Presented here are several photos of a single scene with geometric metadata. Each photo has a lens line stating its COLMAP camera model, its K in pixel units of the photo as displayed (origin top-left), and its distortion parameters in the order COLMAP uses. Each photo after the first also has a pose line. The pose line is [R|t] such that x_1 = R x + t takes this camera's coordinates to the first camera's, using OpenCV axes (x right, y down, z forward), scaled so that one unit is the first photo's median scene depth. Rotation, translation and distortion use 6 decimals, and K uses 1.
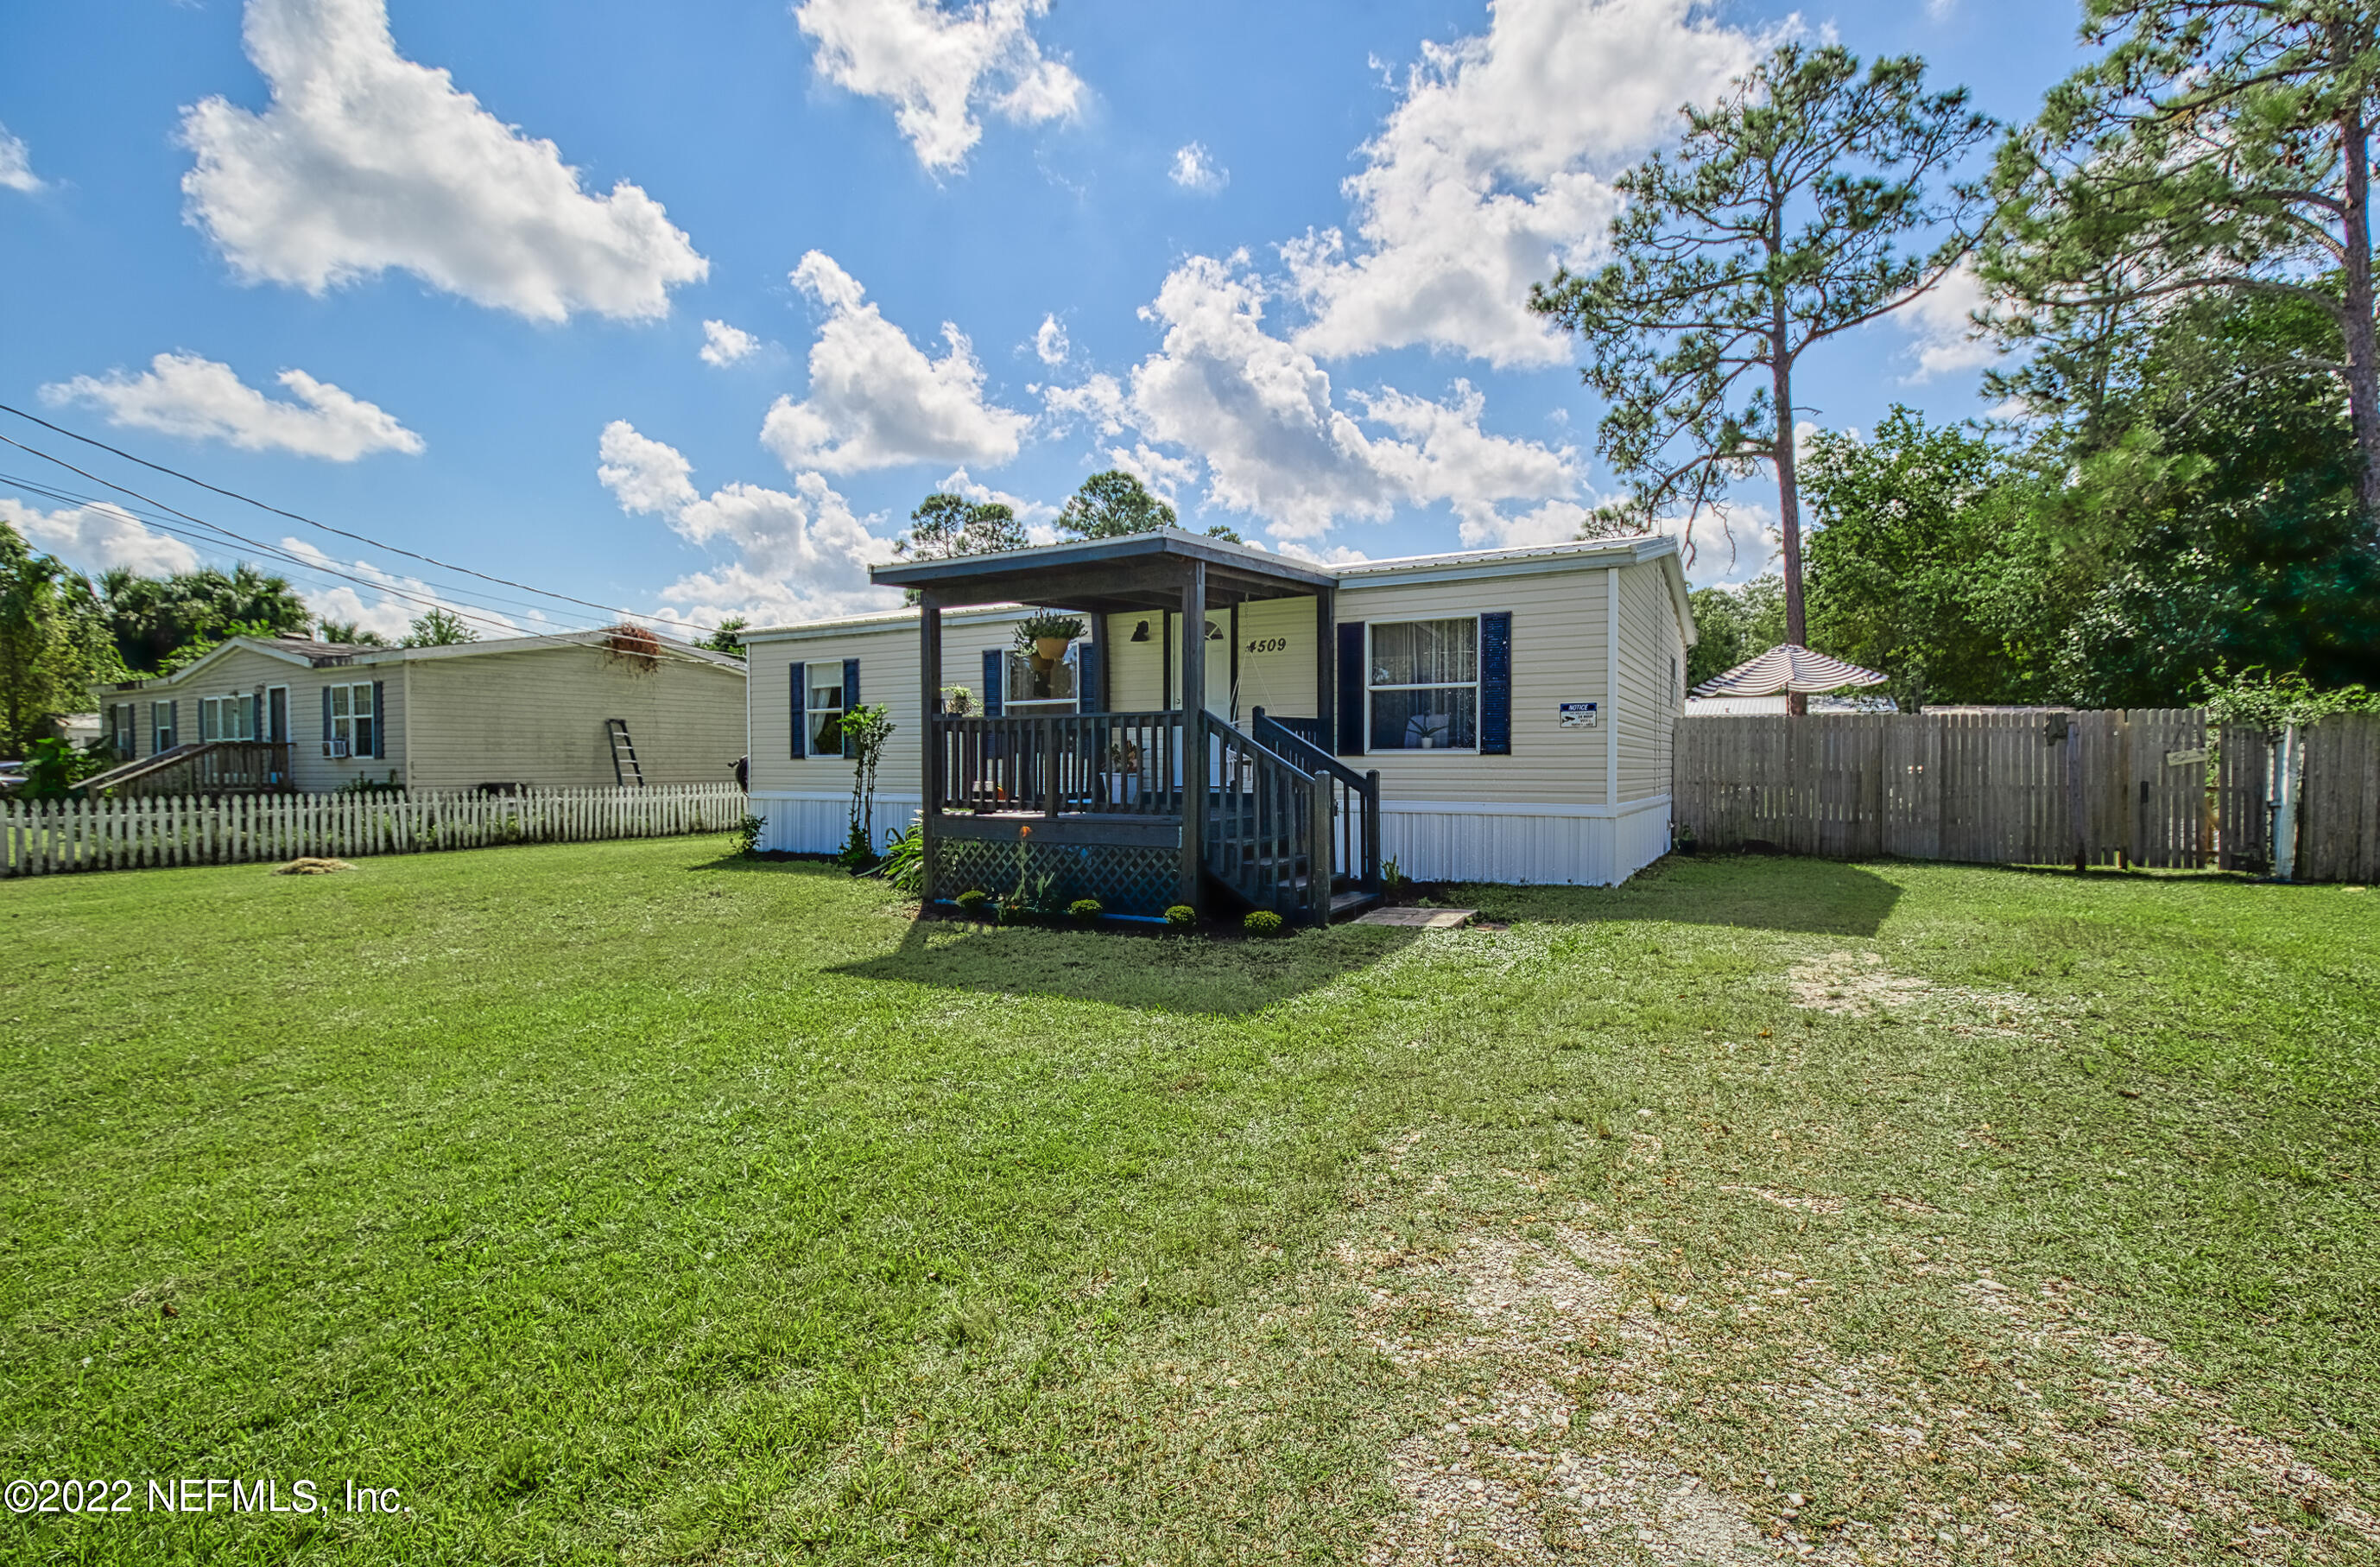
lens RADIAL K [[1068.3, 0, 1190.0], [0, 1068.3, 783.5], [0, 0, 1]] dist [-0.003699, -0.000260]
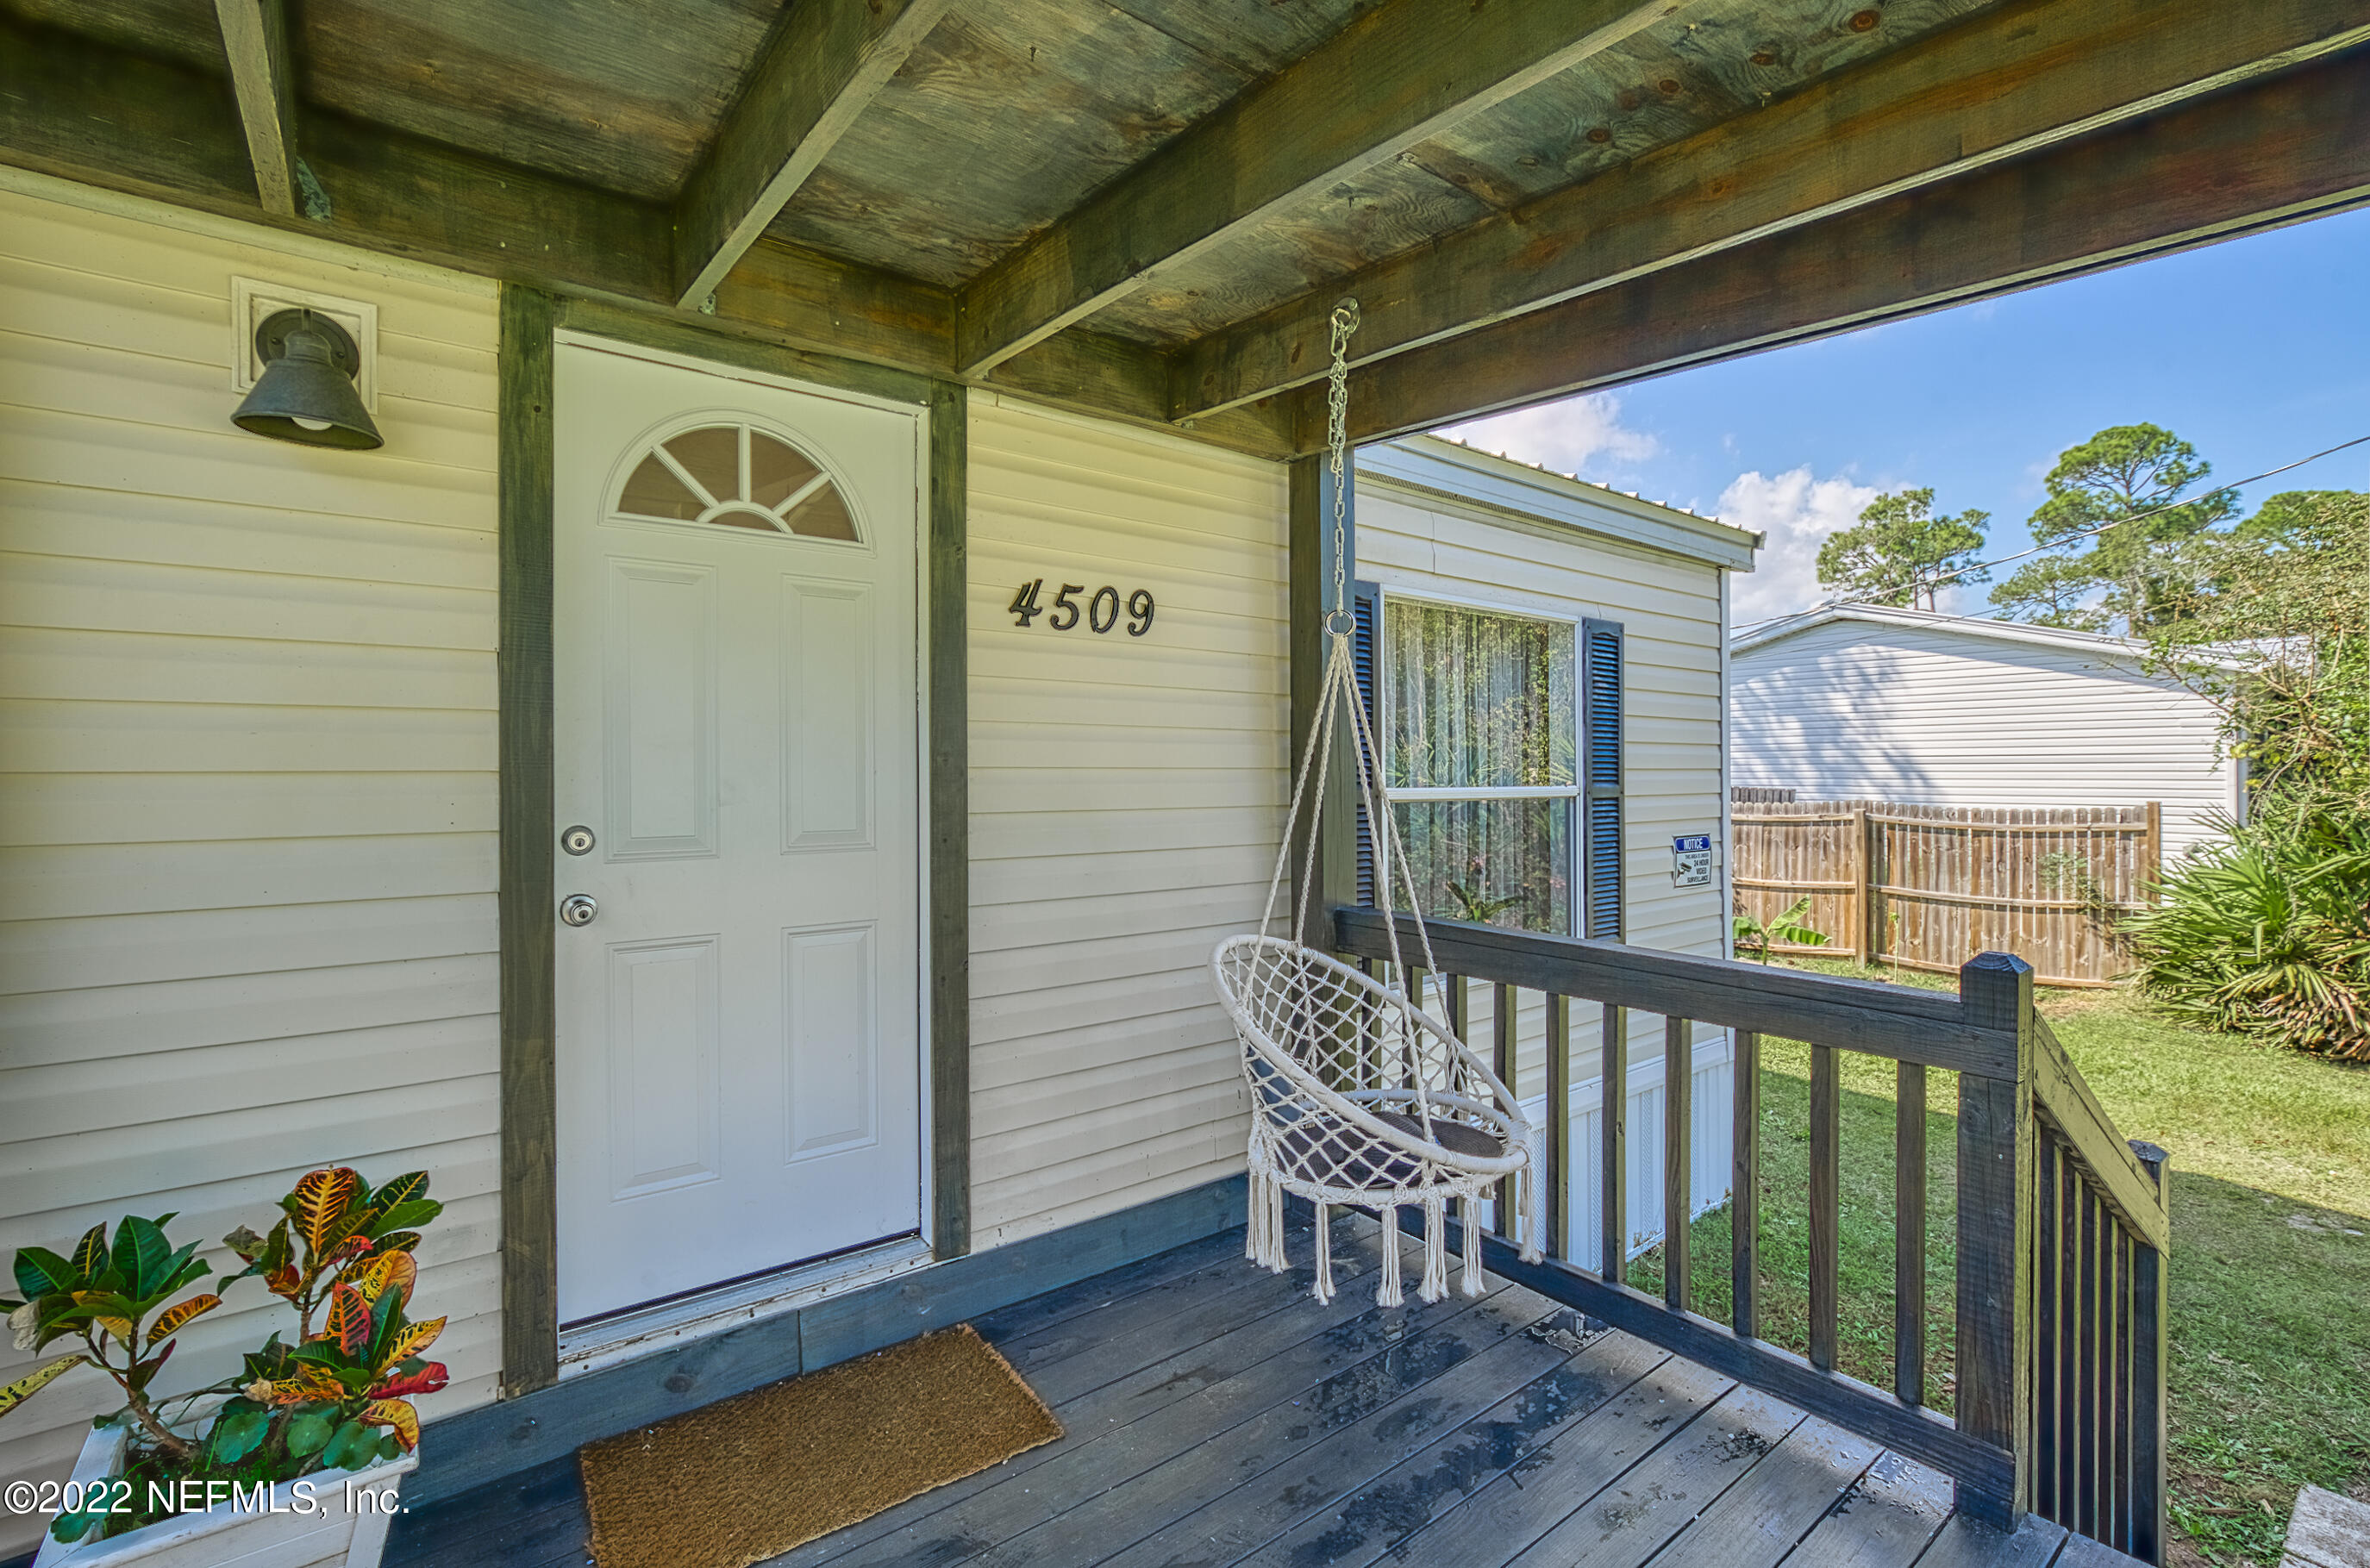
lens RADIAL K [[1063.6, 0, 1185.0], [0, 1063.6, 784.0], [0, 0, 1]] dist [-0.003699, -0.000260]
pose [[0.391672, -0.008349, 0.920067, -0.134021], [0.019429, 0.999811, 0.000802, -0.084426], [-0.919900, 0.017562, 0.391760, 0.839094]]
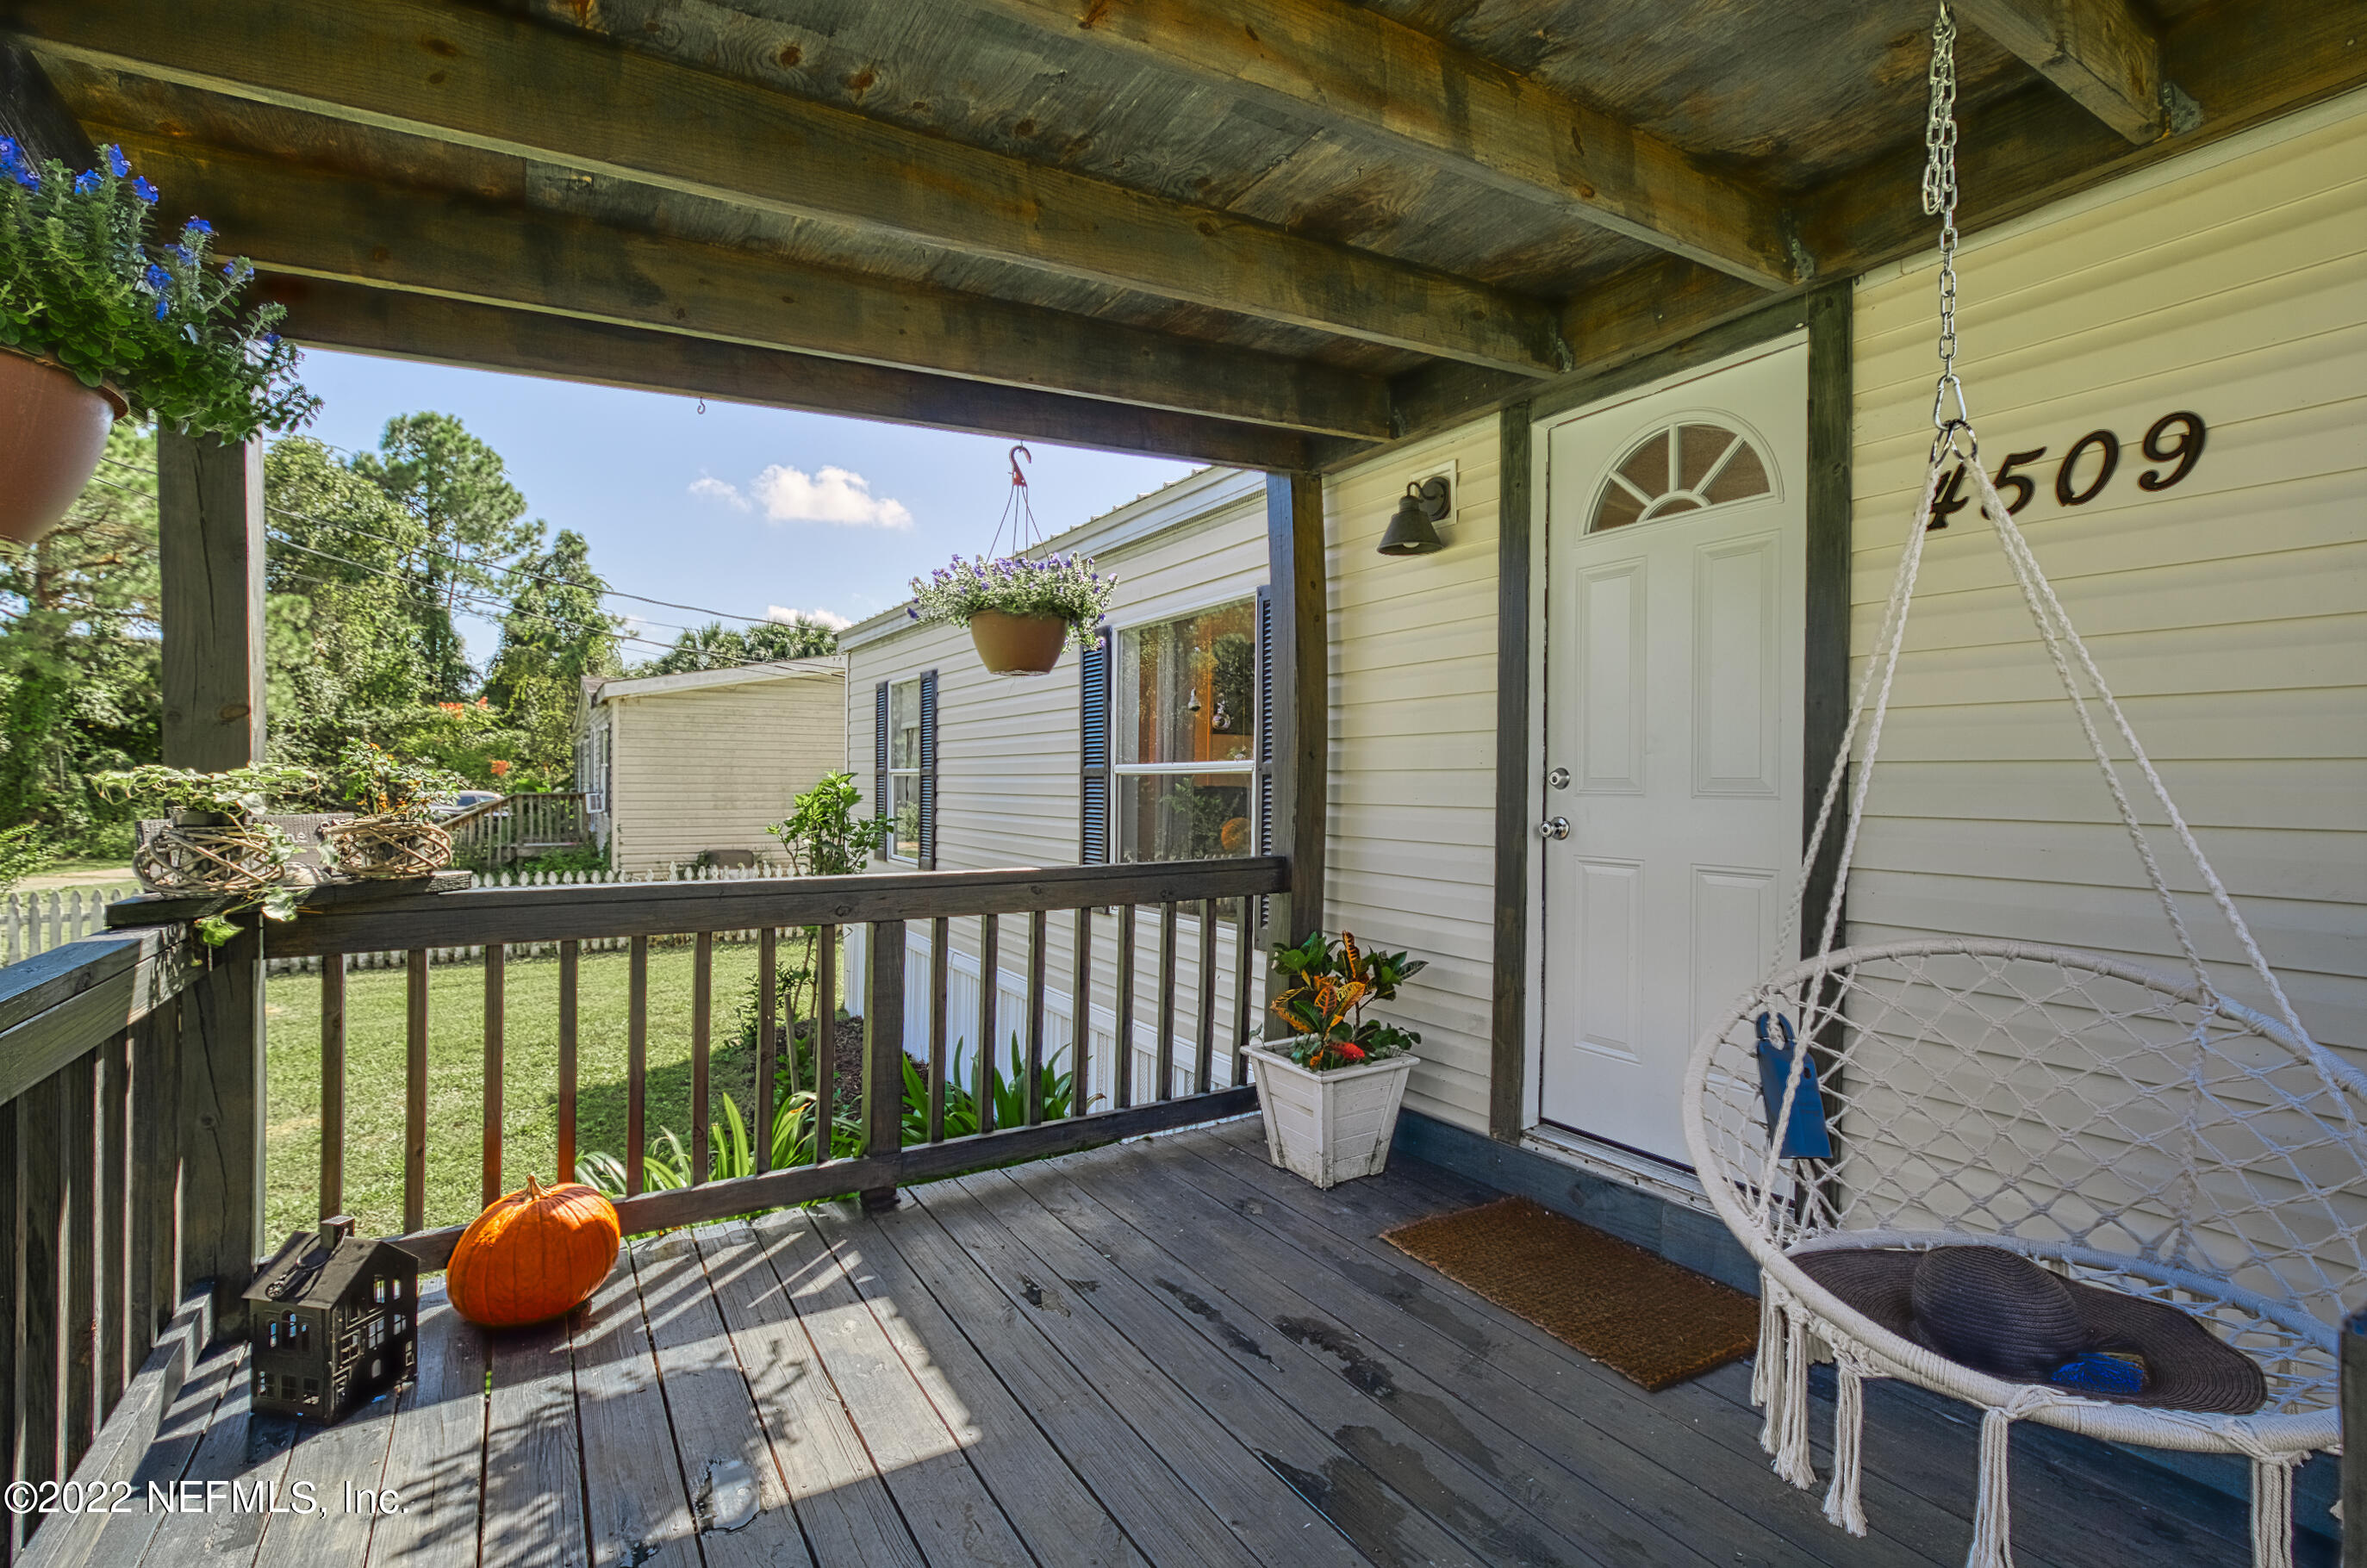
lens RADIAL K [[1062.3, 0, 1183.5], [0, 1062.3, 784.0], [0, 0, 1]] dist [-0.003699, -0.000260]
pose [[0.880529, 0.009269, -0.473902, 0.028794], [-0.017031, 0.999782, -0.012090, -0.071079], [0.473687, 0.018716, 0.880494, 0.742704]]
